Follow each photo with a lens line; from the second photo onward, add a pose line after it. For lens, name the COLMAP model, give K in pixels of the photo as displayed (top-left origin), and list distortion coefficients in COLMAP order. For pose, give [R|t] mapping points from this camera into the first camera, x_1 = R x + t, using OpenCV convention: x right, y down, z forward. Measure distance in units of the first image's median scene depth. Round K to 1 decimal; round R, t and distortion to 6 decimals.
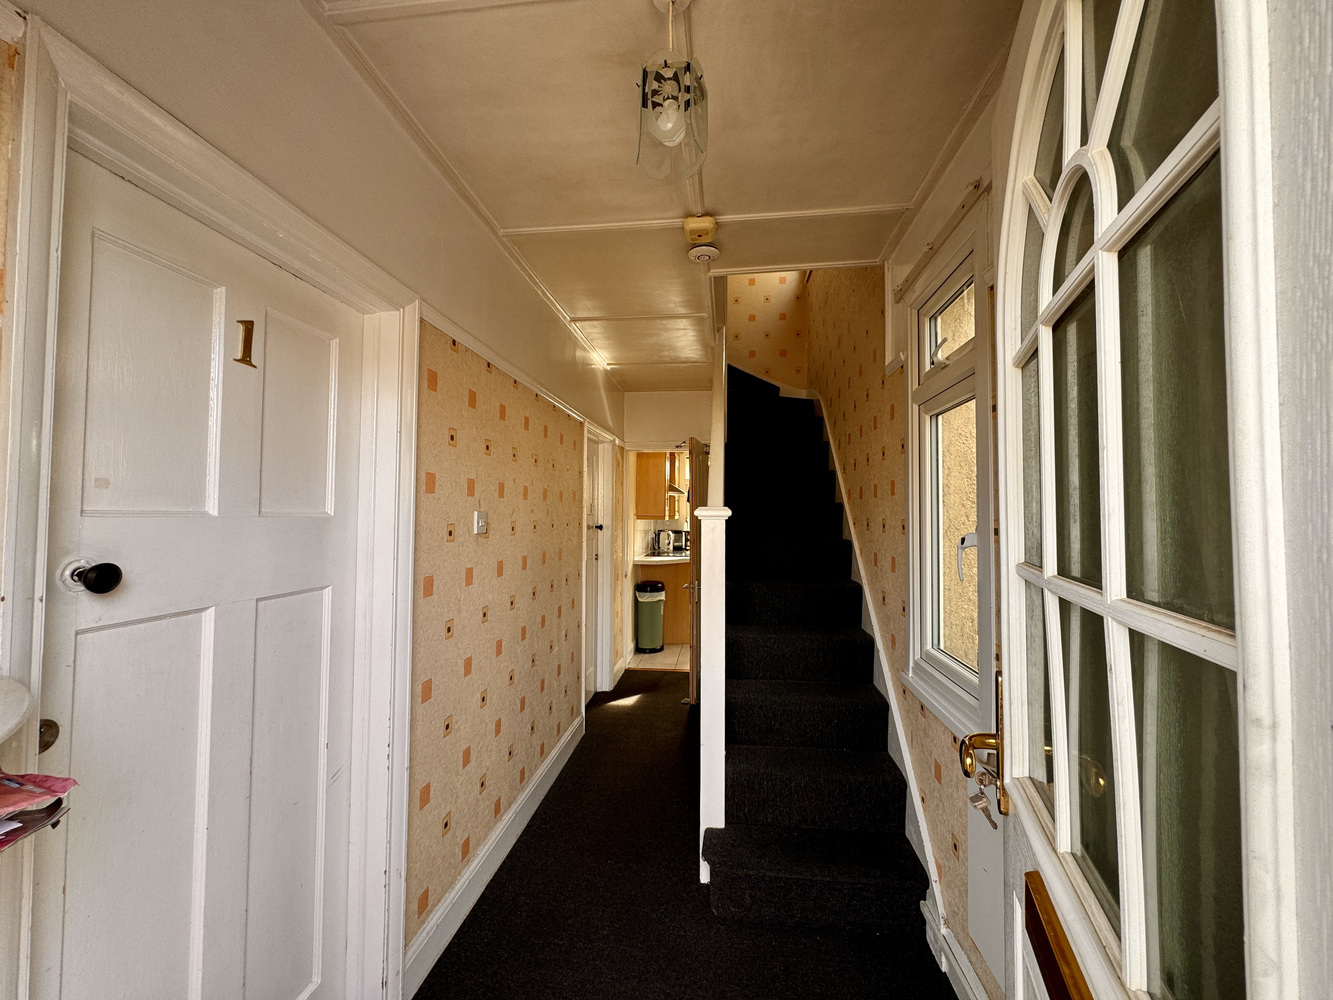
lens RADIAL K [[532.4, 0, 667.3], [0, 532.4, 501.3], [0, 0, 1]] dist [-0.002255, 0.000601]
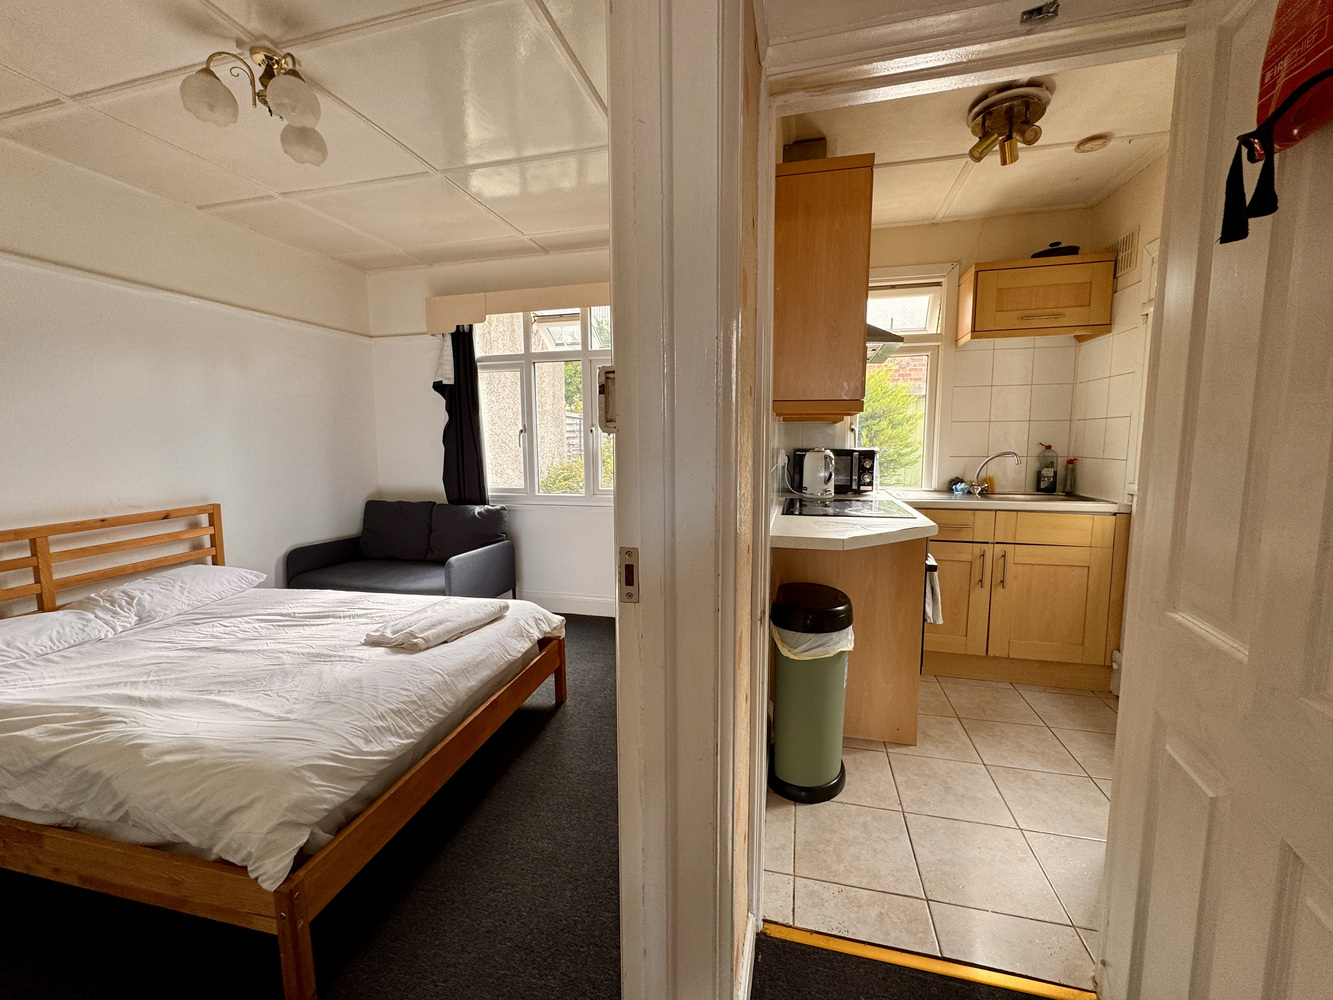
lens RADIAL K [[532.4, 0, 668.6], [0, 532.4, 497.3], [0, 0, 1]] dist [-0.002255, 0.000601]
pose [[0.991924, 0.001548, -0.126822, -0.070712], [0.016698, 0.989628, 0.142682, 0.031373], [0.125728, -0.143647, 0.981610, 0.581998]]
